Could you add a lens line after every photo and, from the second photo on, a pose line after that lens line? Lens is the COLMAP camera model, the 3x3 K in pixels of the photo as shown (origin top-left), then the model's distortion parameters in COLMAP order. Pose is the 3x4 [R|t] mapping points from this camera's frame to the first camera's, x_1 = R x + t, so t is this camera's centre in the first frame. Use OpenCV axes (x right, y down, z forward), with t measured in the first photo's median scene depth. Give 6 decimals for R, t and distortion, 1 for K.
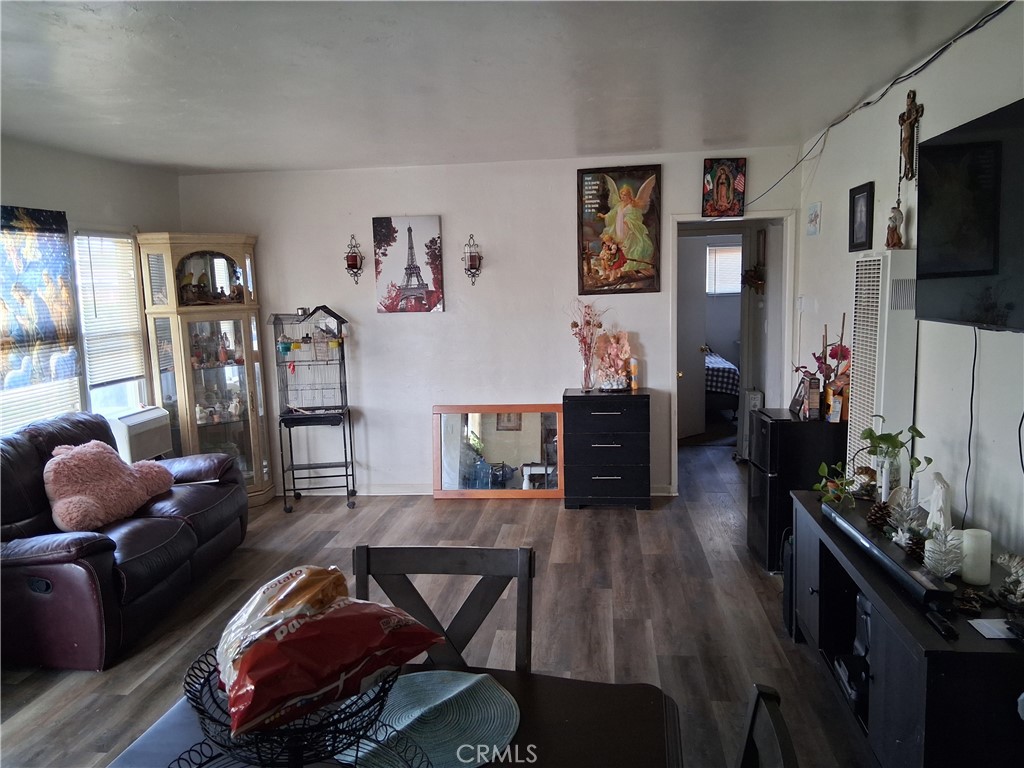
lens RADIAL K [[776.2, 0, 510.6], [0, 776.2, 386.2], [0, 0, 1]] dist [0.077947, -0.105715]
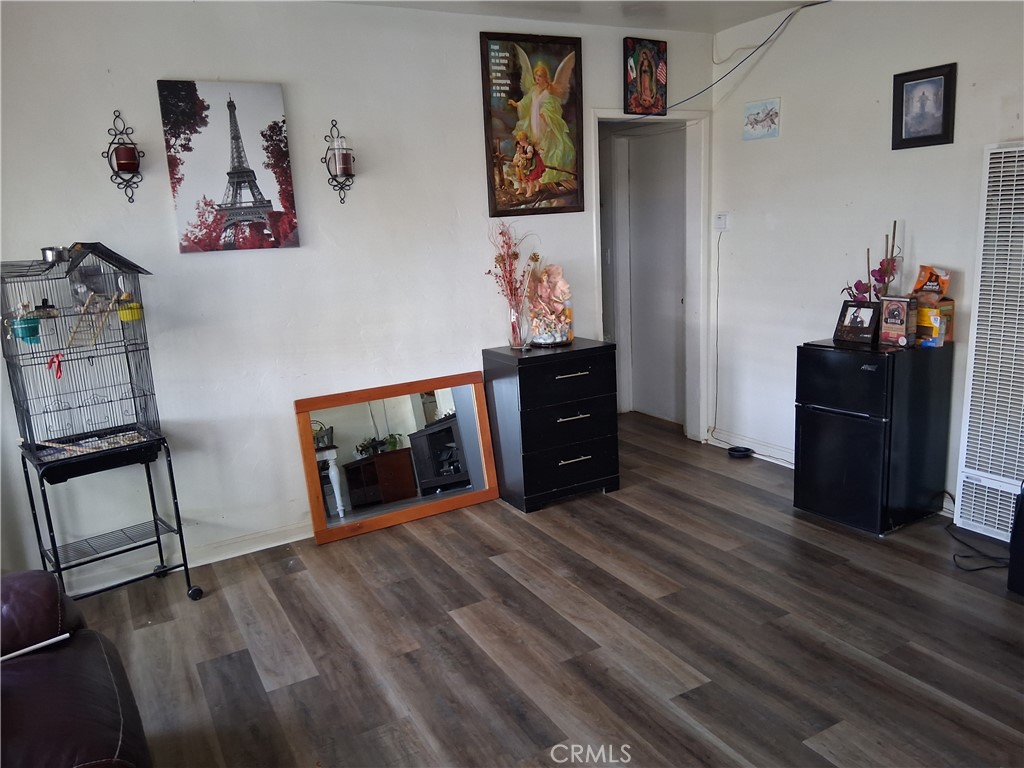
lens RADIAL K [[776.2, 0, 520.9], [0, 776.2, 386.7], [0, 0, 1]] dist [0.077947, -0.105715]
pose [[0.807058, -0.137295, 0.574289, -0.327431], [0.101552, 0.990374, 0.094056, -0.027677], [-0.581674, -0.017588, 0.813232, 0.405862]]
